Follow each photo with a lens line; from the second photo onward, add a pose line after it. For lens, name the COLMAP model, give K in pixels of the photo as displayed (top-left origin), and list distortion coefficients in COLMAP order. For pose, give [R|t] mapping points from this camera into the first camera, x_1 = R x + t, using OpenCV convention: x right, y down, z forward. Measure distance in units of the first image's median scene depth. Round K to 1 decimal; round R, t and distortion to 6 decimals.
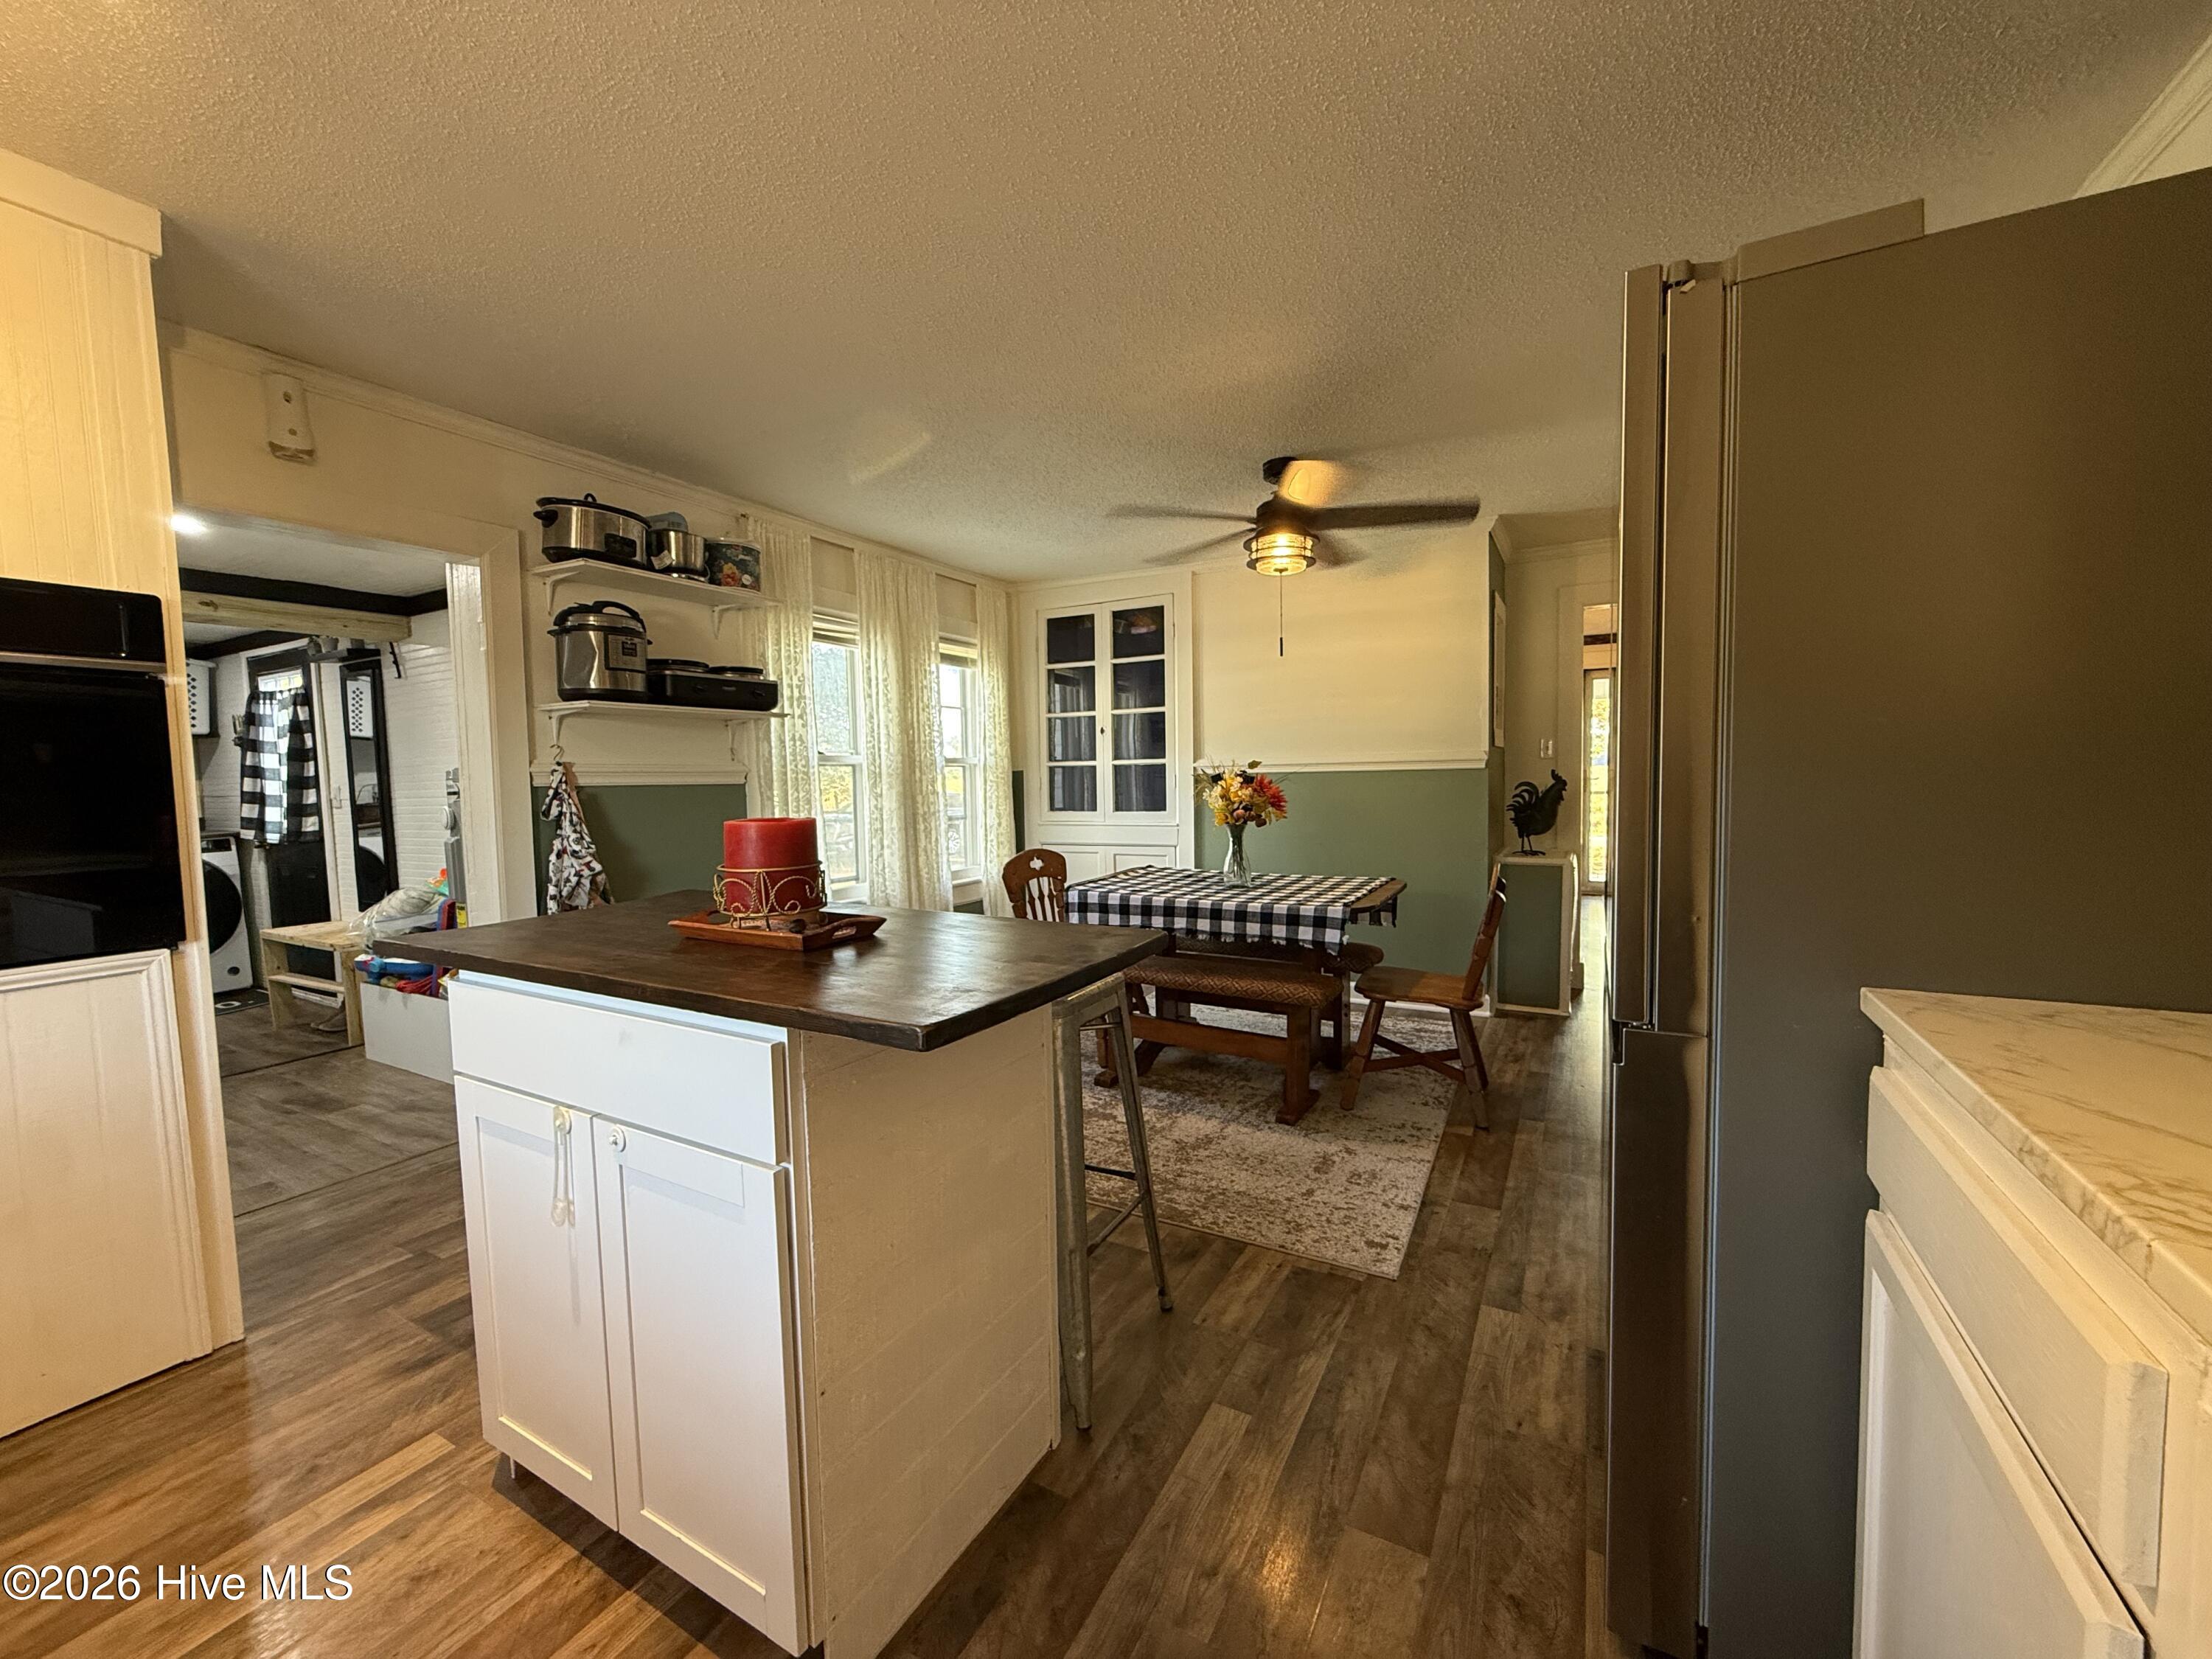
lens RADIAL K [[884.0, 0, 1104.5], [0, 884.0, 833.1], [0, 0, 1]] dist [-0.001905, 0.000439]
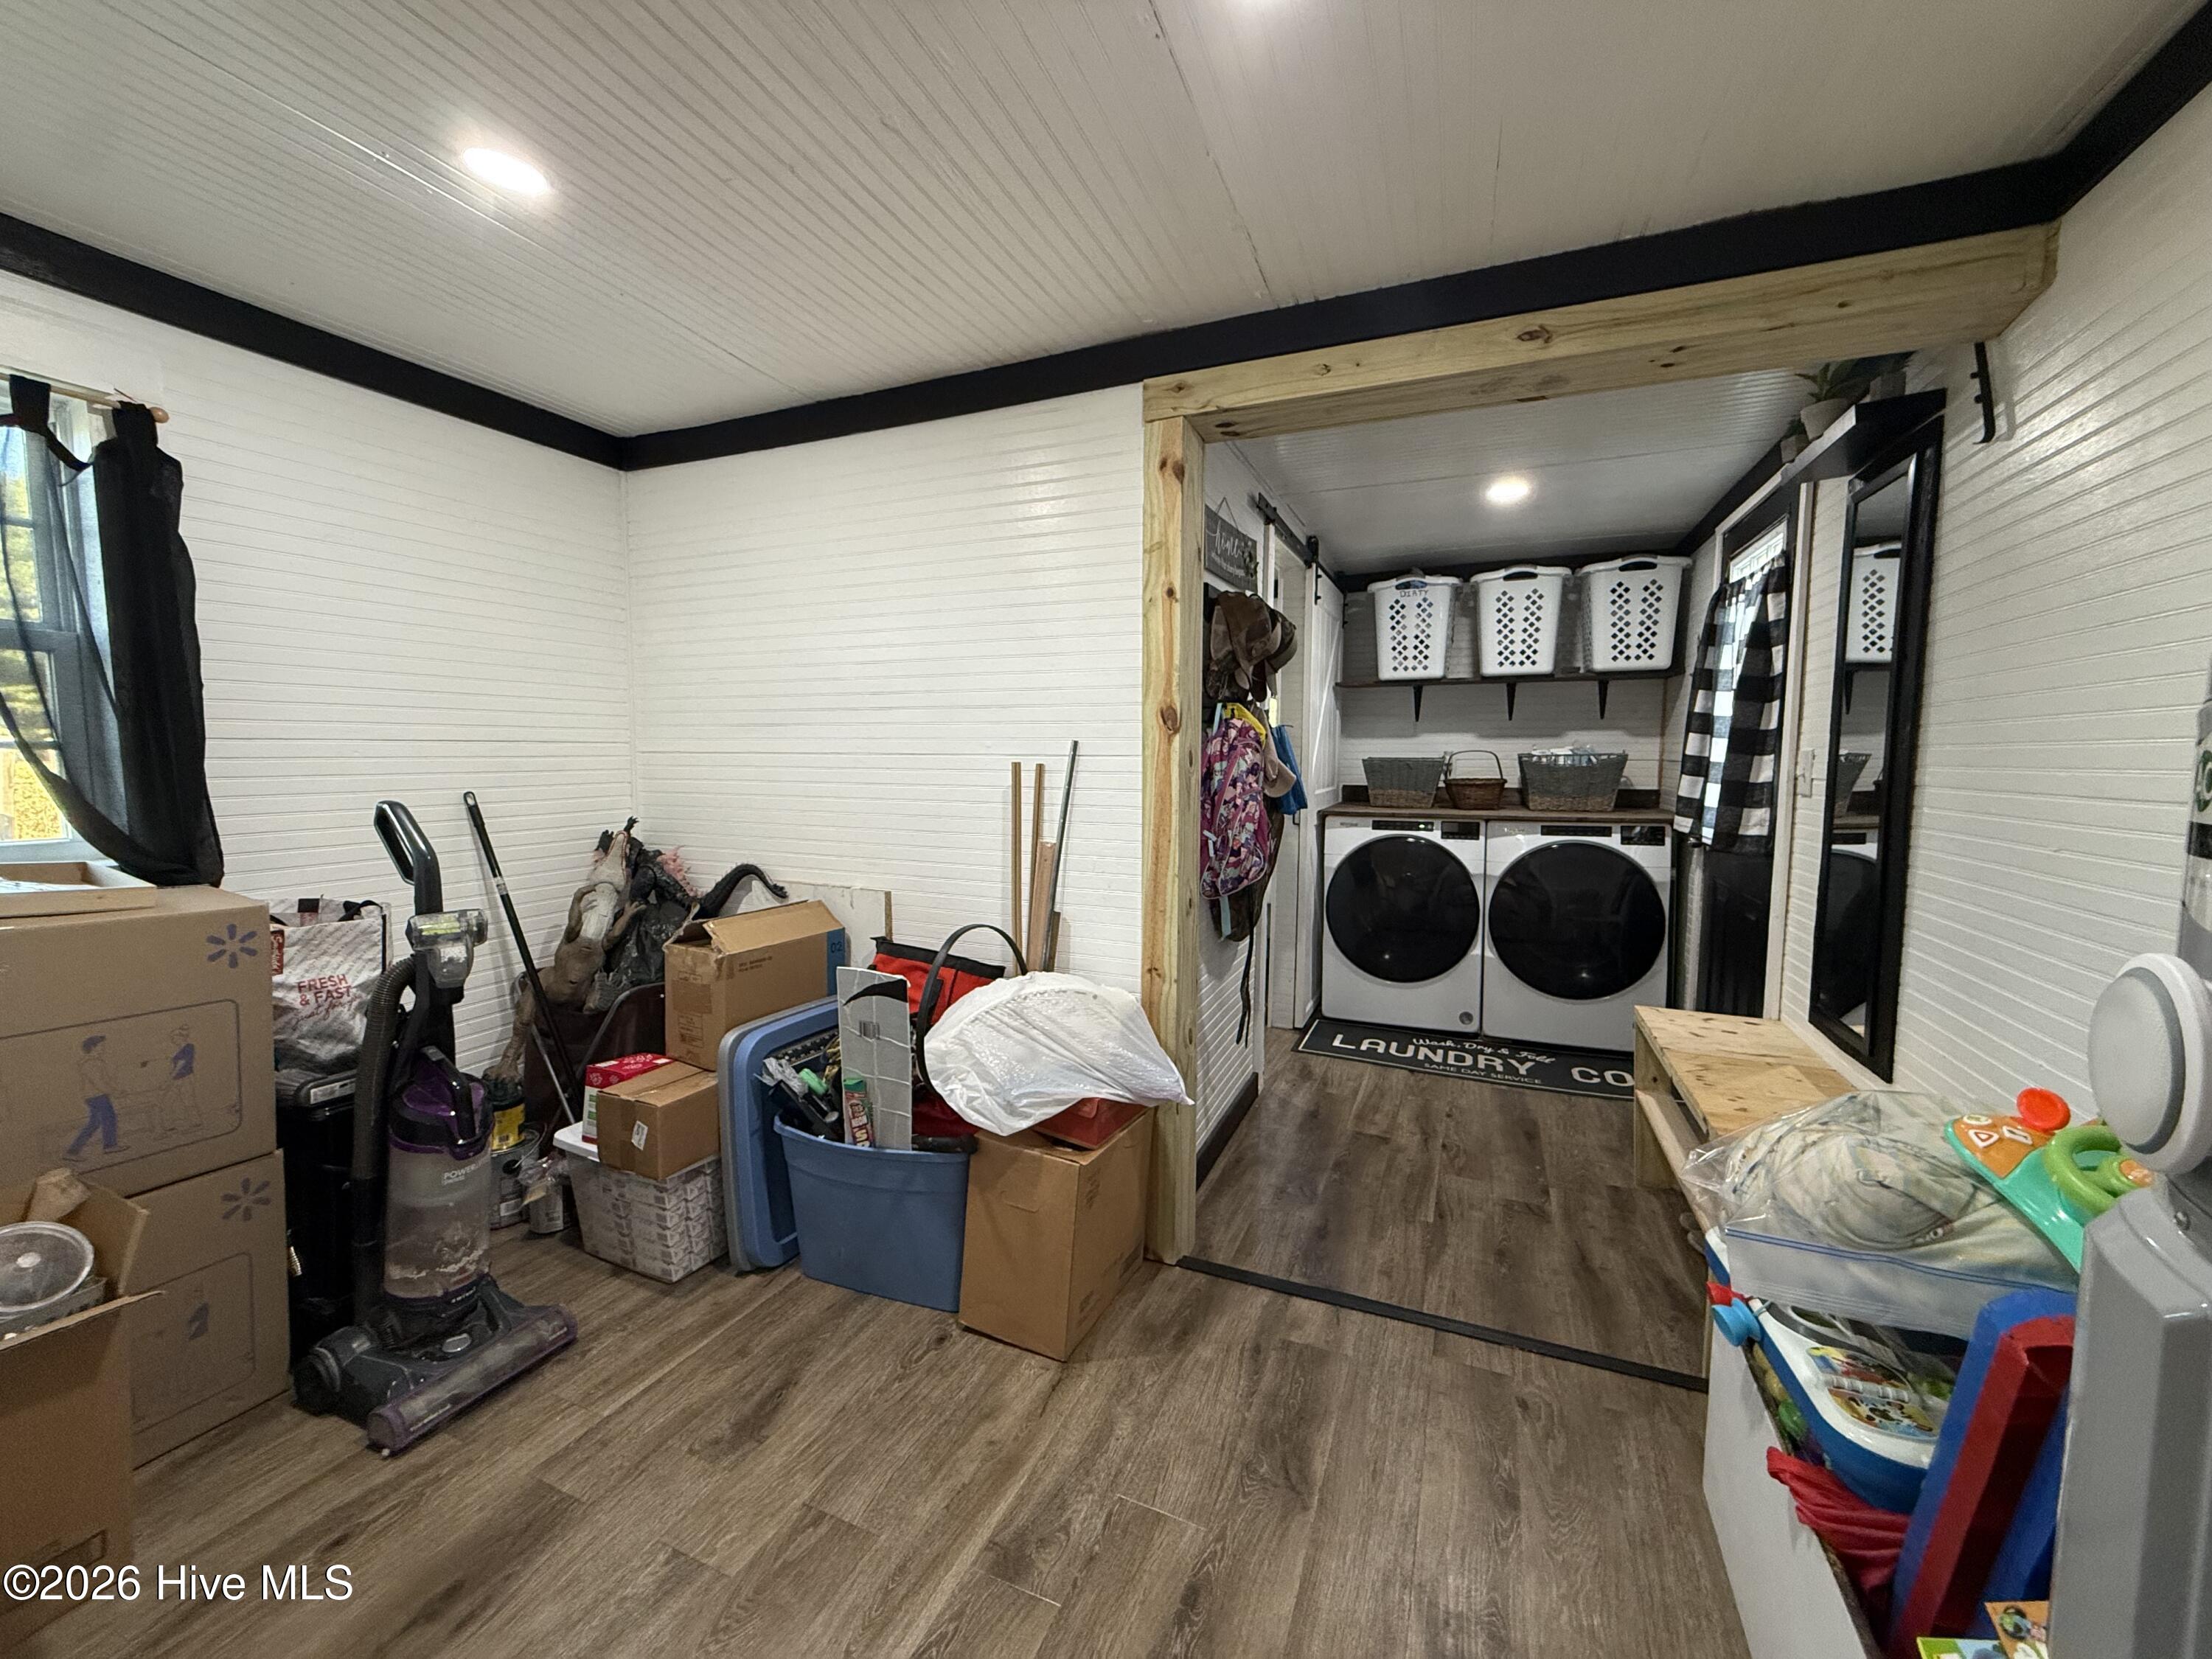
lens RADIAL K [[884.0, 0, 1104.3], [0, 884.0, 829.2], [0, 0, 1]] dist [-0.001905, 0.000439]
pose [[0.110926, 0.110004, -0.987722, -0.427256], [-0.072702, 0.992091, 0.102326, -0.031085], [0.991166, 0.060459, 0.118046, 0.557647]]
